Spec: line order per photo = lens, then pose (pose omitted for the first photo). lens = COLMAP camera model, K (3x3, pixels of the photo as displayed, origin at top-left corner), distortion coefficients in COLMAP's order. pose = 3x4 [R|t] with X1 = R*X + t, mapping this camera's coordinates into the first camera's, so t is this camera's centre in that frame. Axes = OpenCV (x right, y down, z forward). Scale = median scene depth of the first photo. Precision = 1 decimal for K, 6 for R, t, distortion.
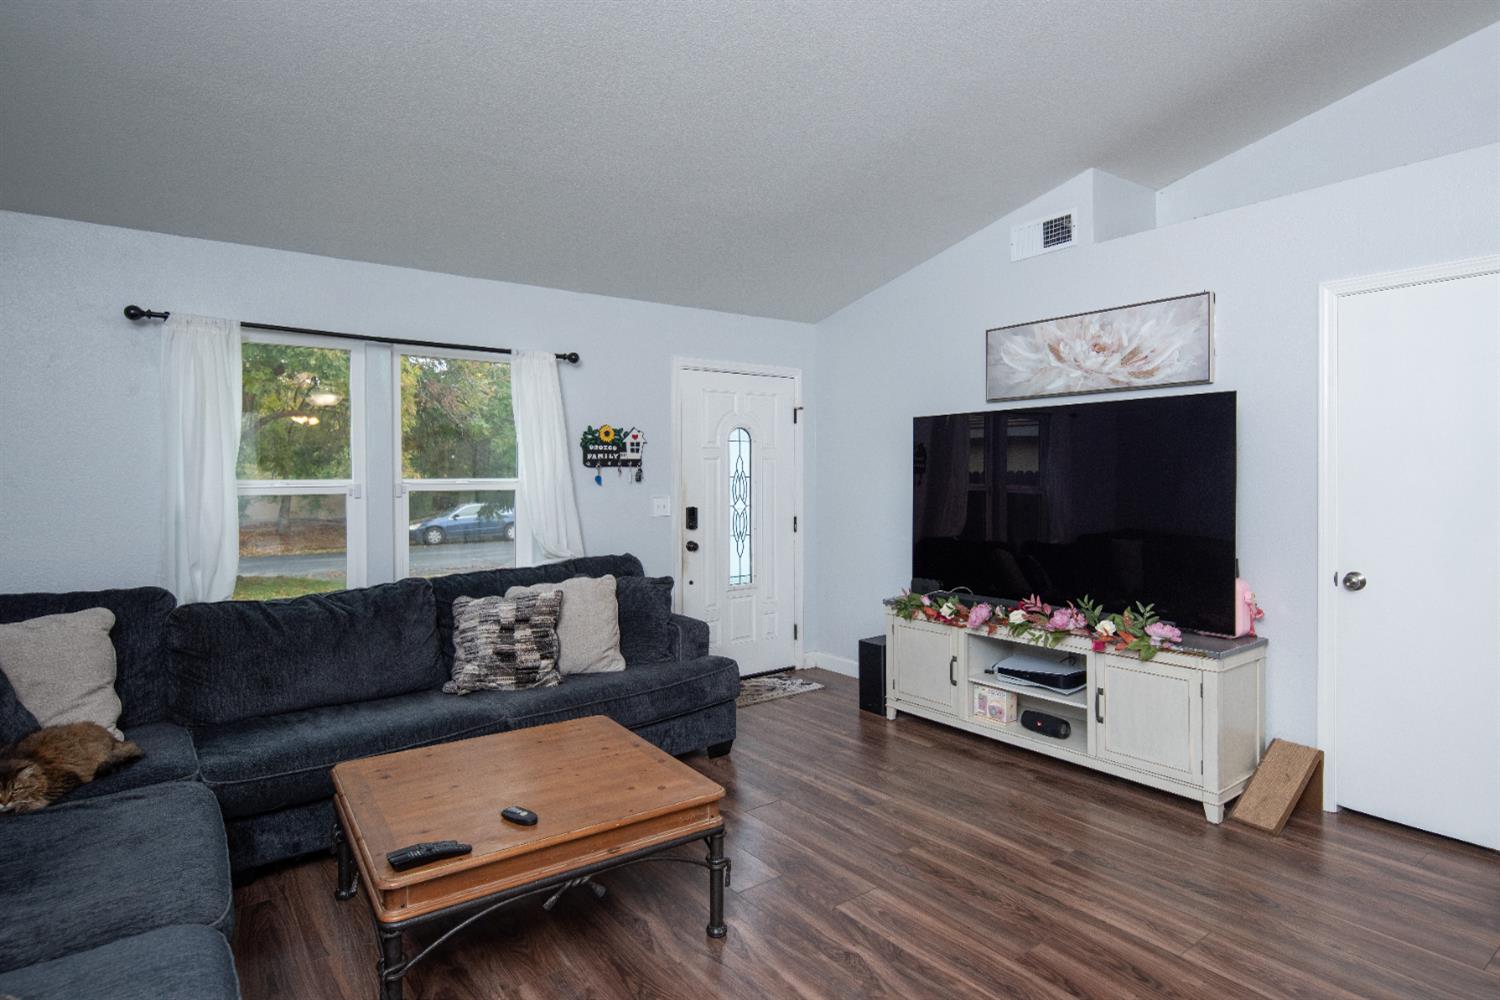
lens RADIAL K [[804.7, 0, 788.4], [0, 804.7, 482.8], [0, 0, 1]] dist [0.003020, -0.004180]
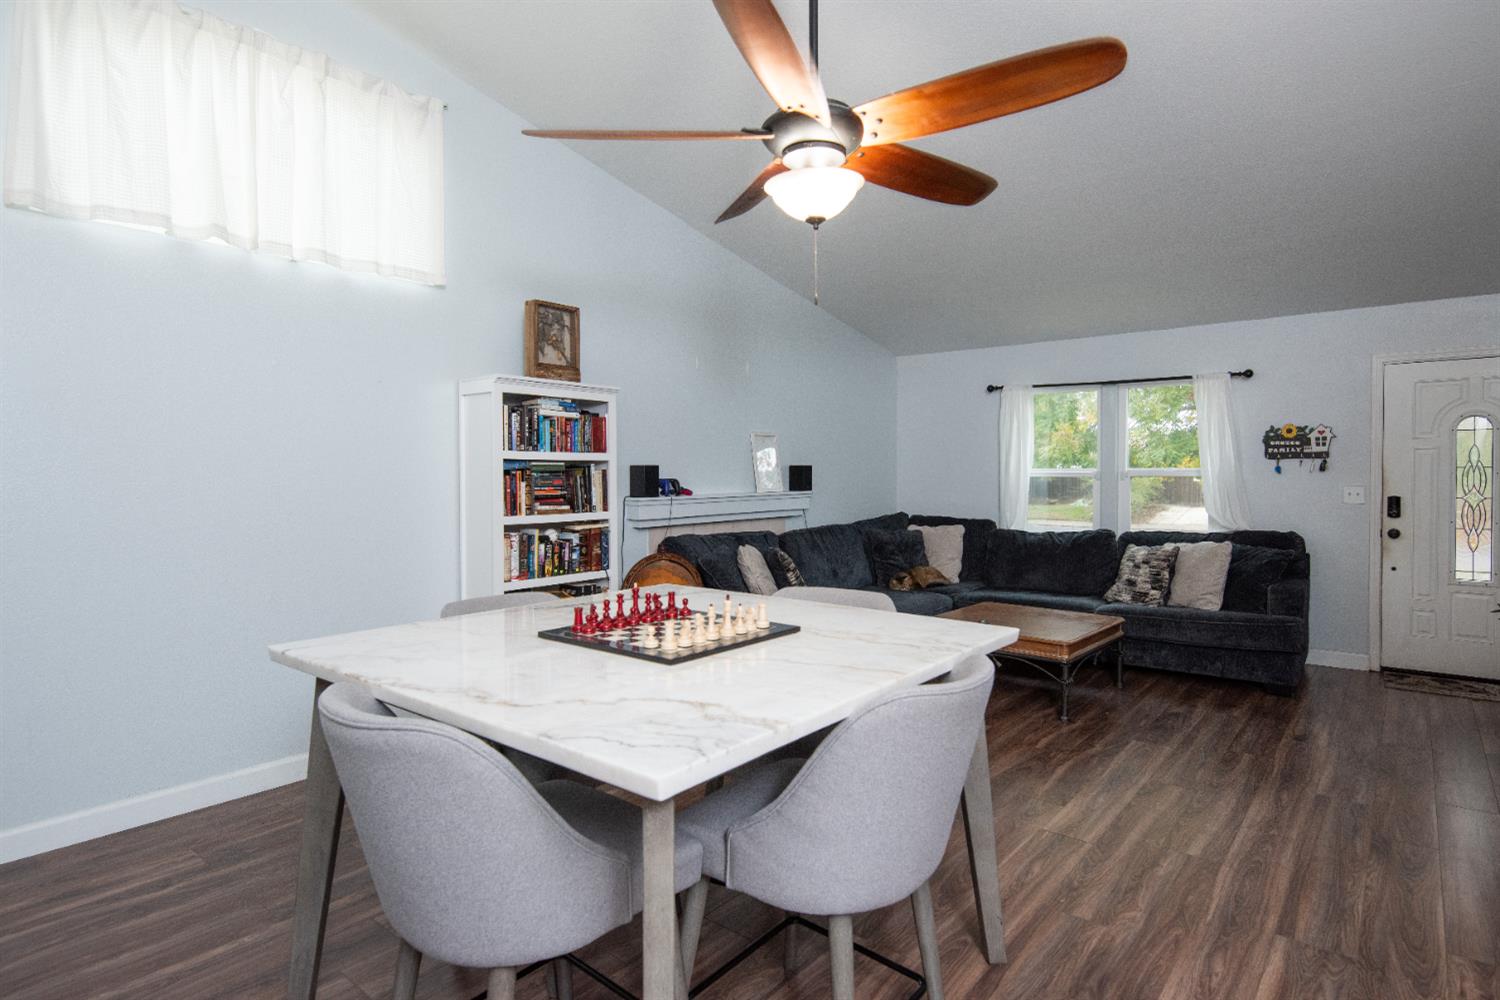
lens RADIAL K [[804.7, 0, 759.2], [0, 804.7, 489.7], [0, 0, 1]] dist [0.003020, -0.004180]
pose [[0.223019, 0.027041, -0.974439, 0.772990], [-0.007431, 0.999633, 0.026039, 0.000958], [0.974786, 0.001434, 0.223138, -0.034912]]
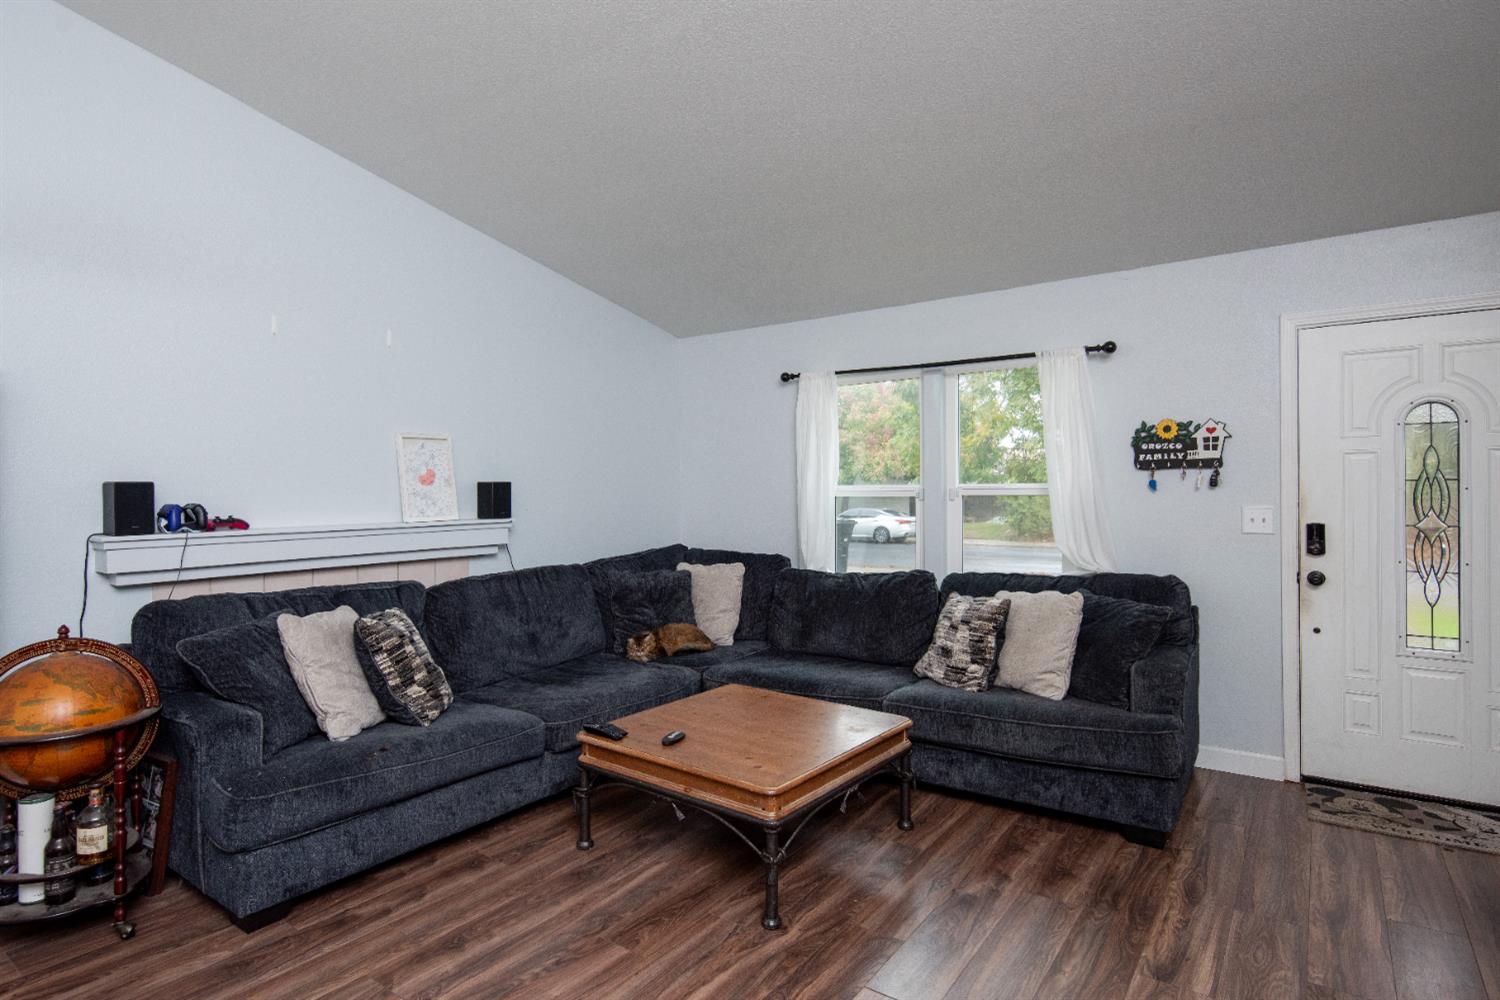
lens RADIAL K [[804.7, 0, 735.7], [0, 804.7, 491.2], [0, 0, 1]] dist [0.003020, -0.004180]
pose [[0.272613, 0.006892, -0.962099, 0.456813], [-0.002583, 0.999976, 0.006432, -0.001142], [0.962120, 0.000731, 0.272624, 0.347456]]
